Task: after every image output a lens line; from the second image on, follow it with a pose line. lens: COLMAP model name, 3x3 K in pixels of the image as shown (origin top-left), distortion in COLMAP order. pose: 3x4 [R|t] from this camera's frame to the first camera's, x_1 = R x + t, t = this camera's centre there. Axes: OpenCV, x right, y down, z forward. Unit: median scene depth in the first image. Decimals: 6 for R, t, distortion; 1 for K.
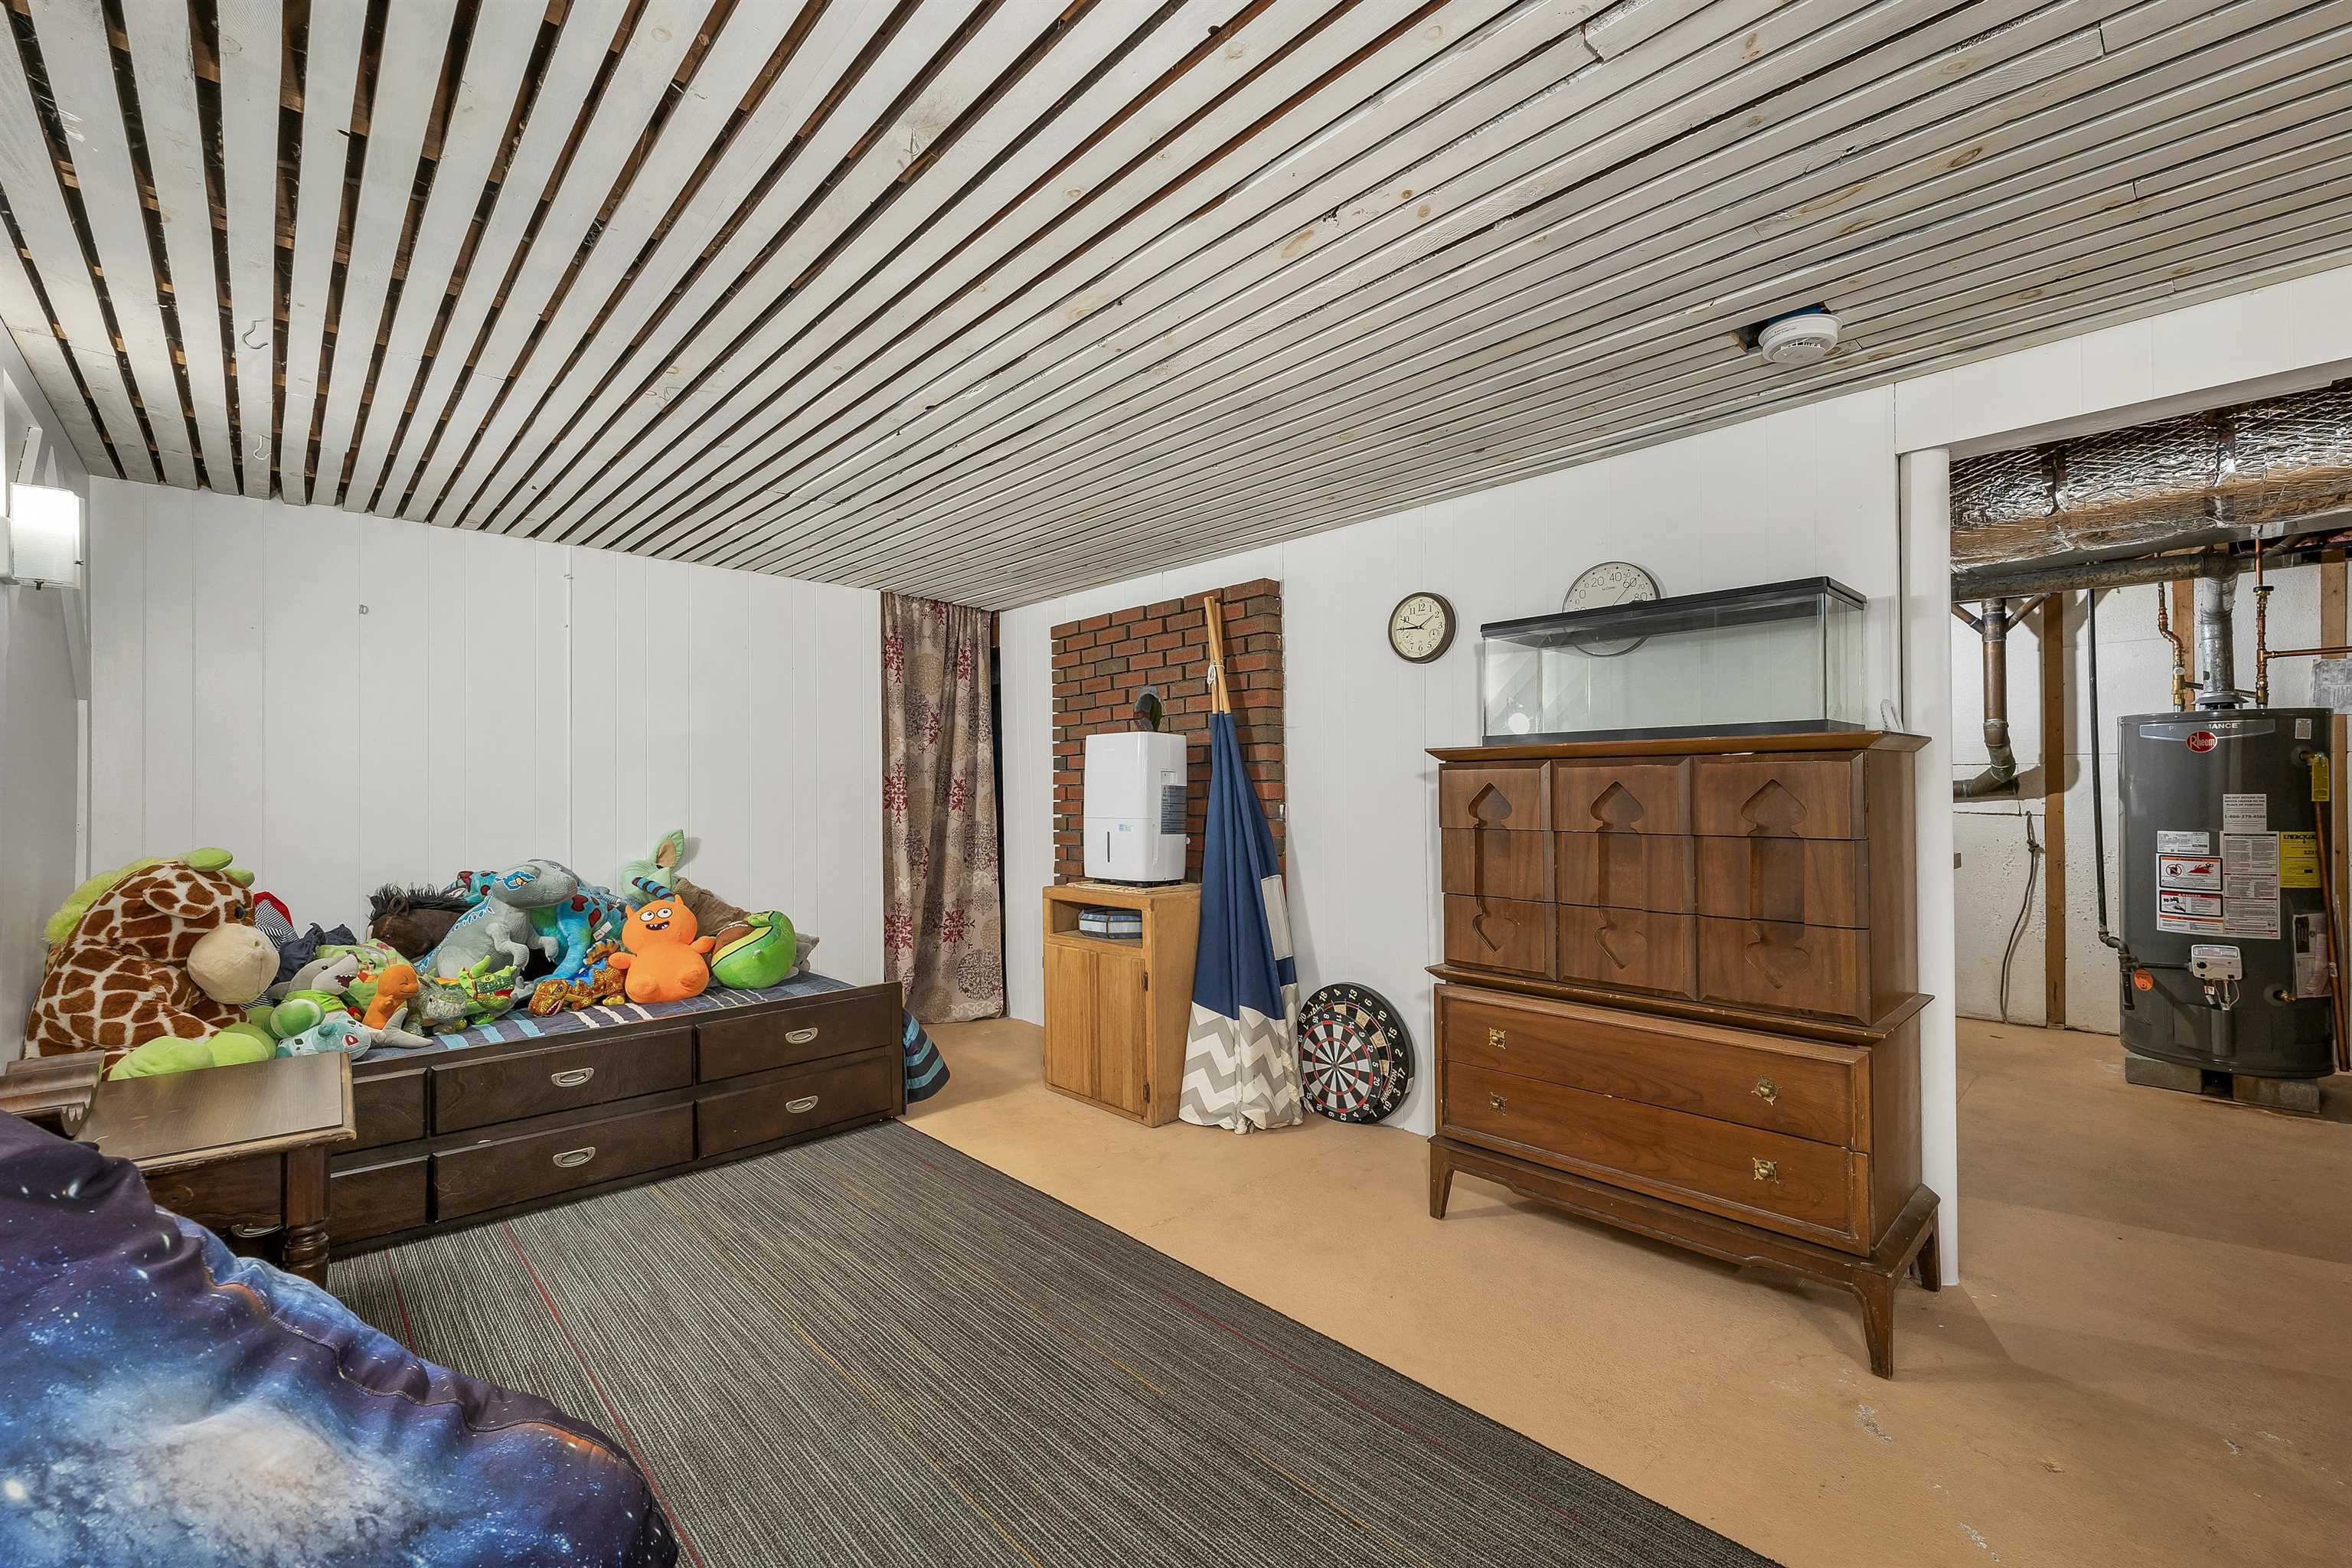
lens RADIAL K [[981.8, 0, 1174.2], [0, 981.8, 782.8], [0, 0, 1]] dist [0.001300, -0.000030]
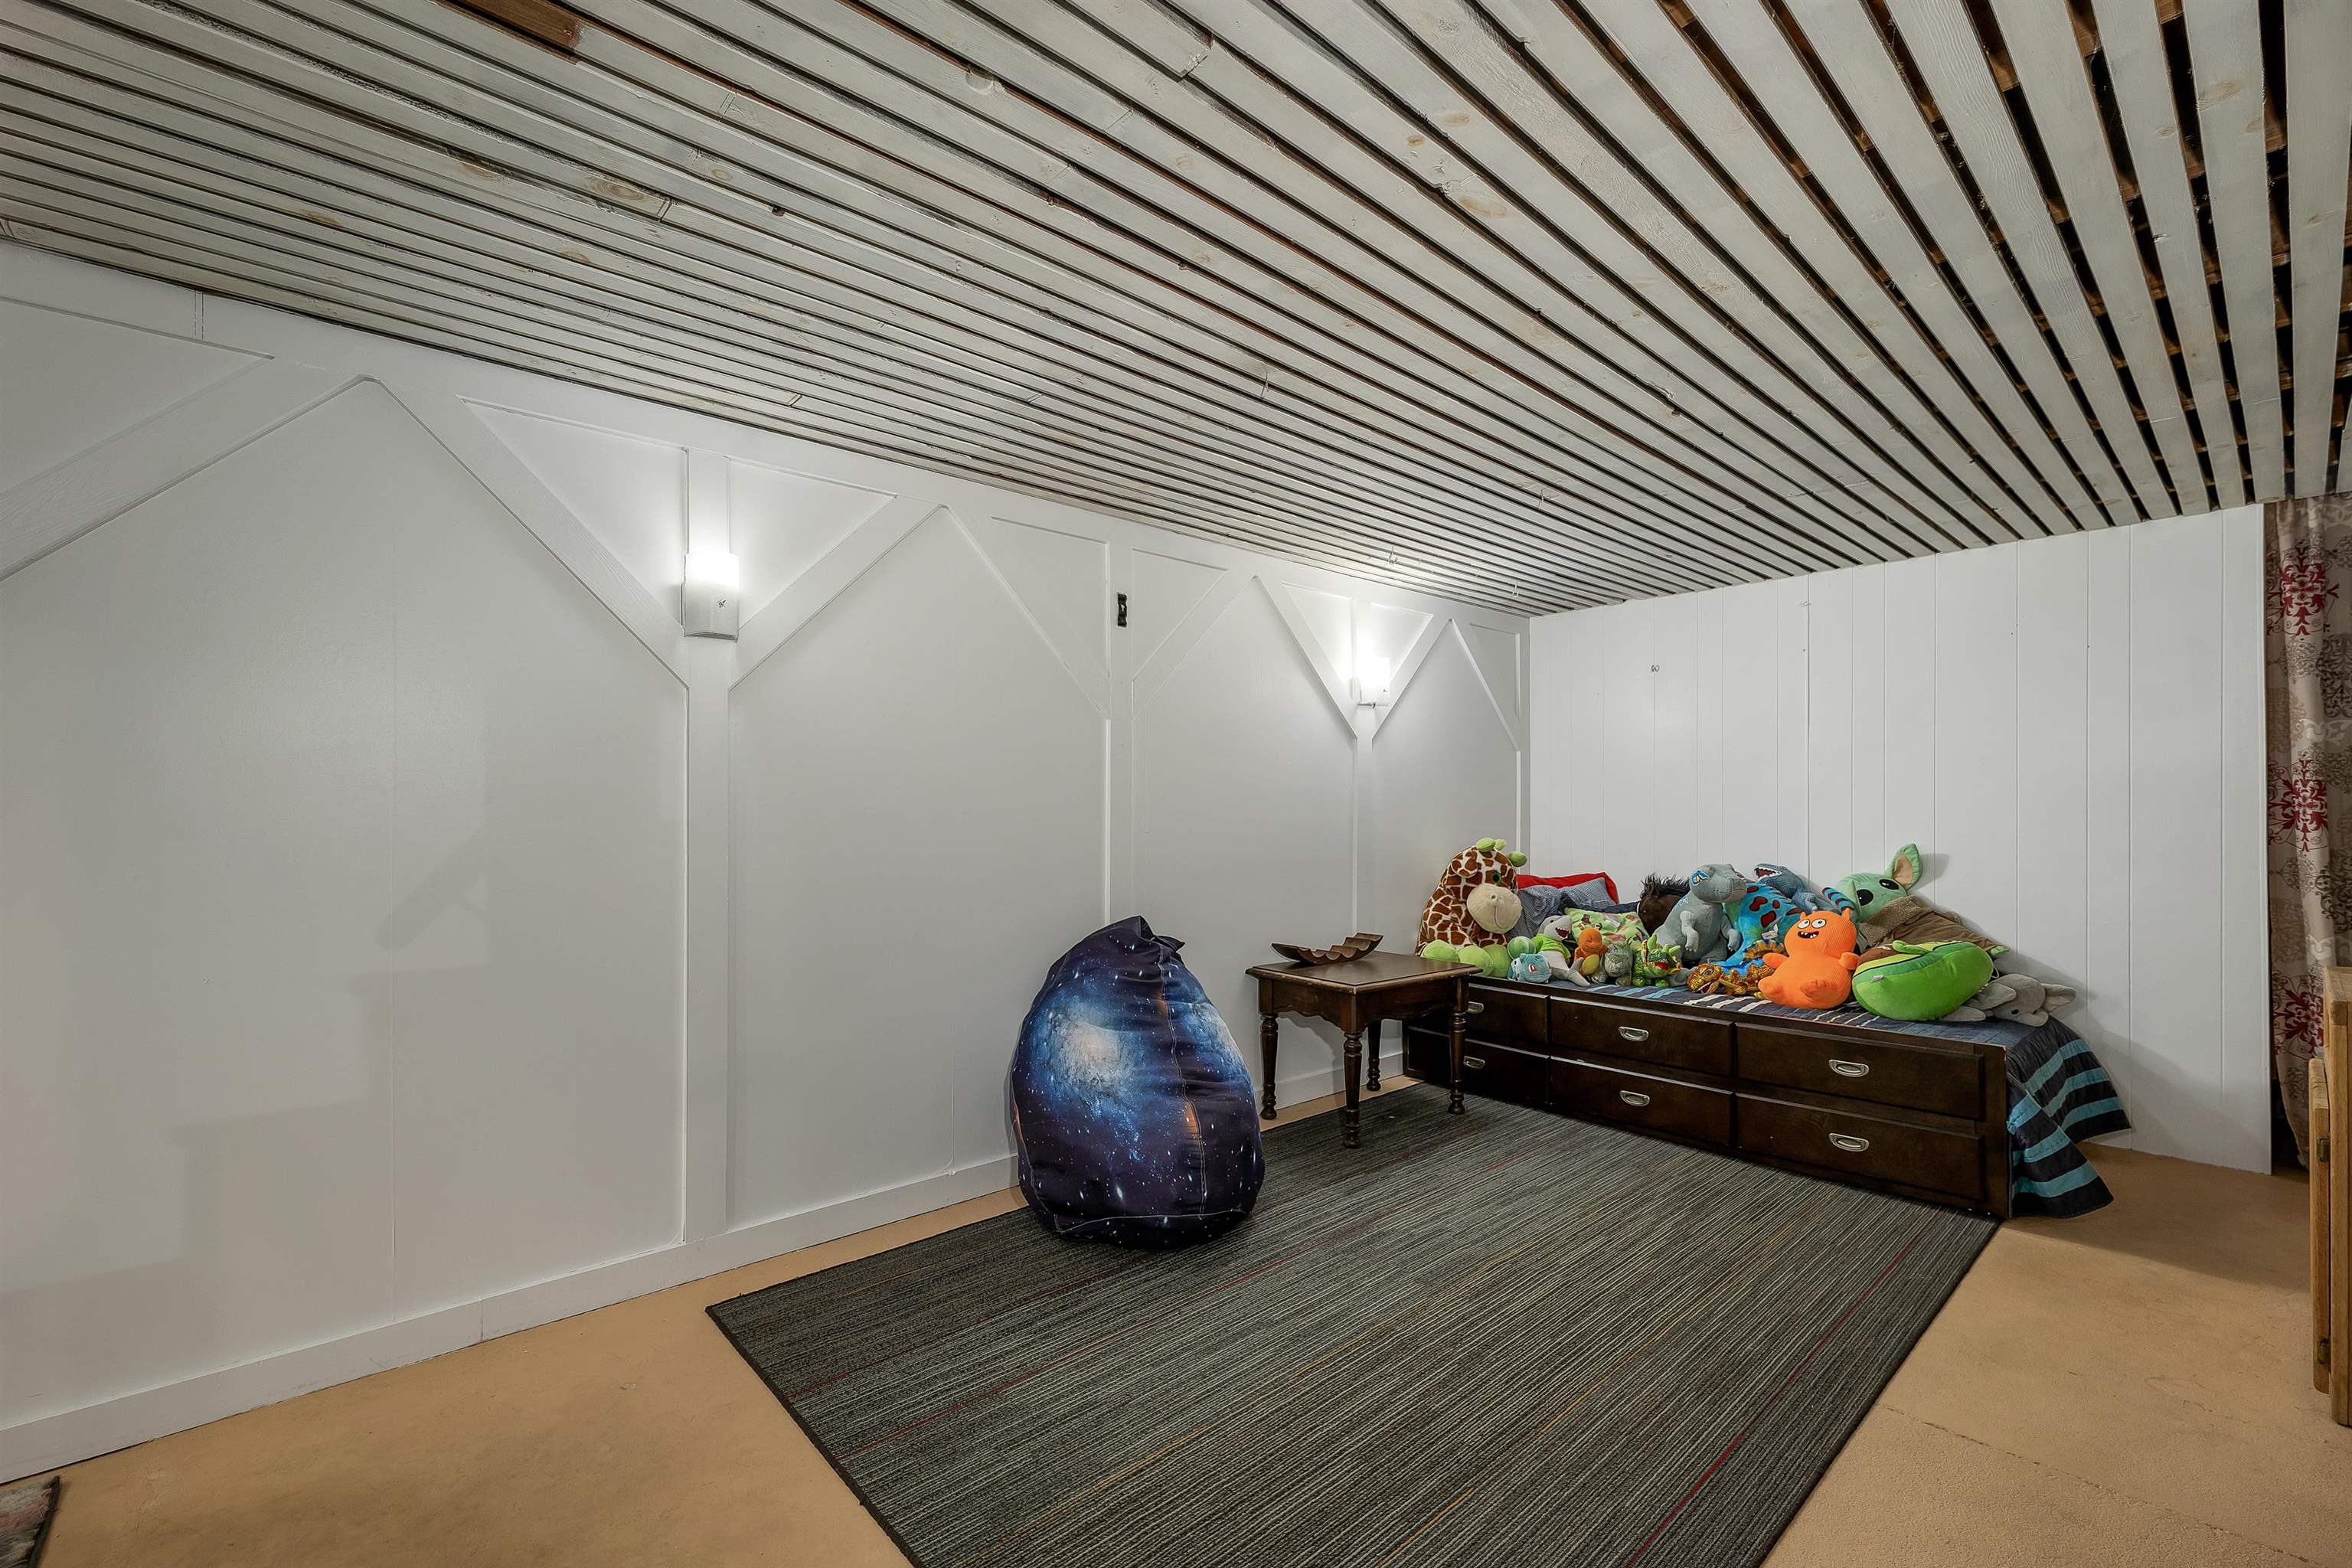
lens RADIAL K [[992.2, 0, 1178.7], [0, 992.2, 794.9], [0, 0, 1]] dist [0.001770, 0.000027]
pose [[-0.020764, -0.008306, -0.999750, 0.610452], [0.012903, 0.999880, -0.008575, 0.000026], [0.999701, -0.013078, -0.020655, 0.418534]]
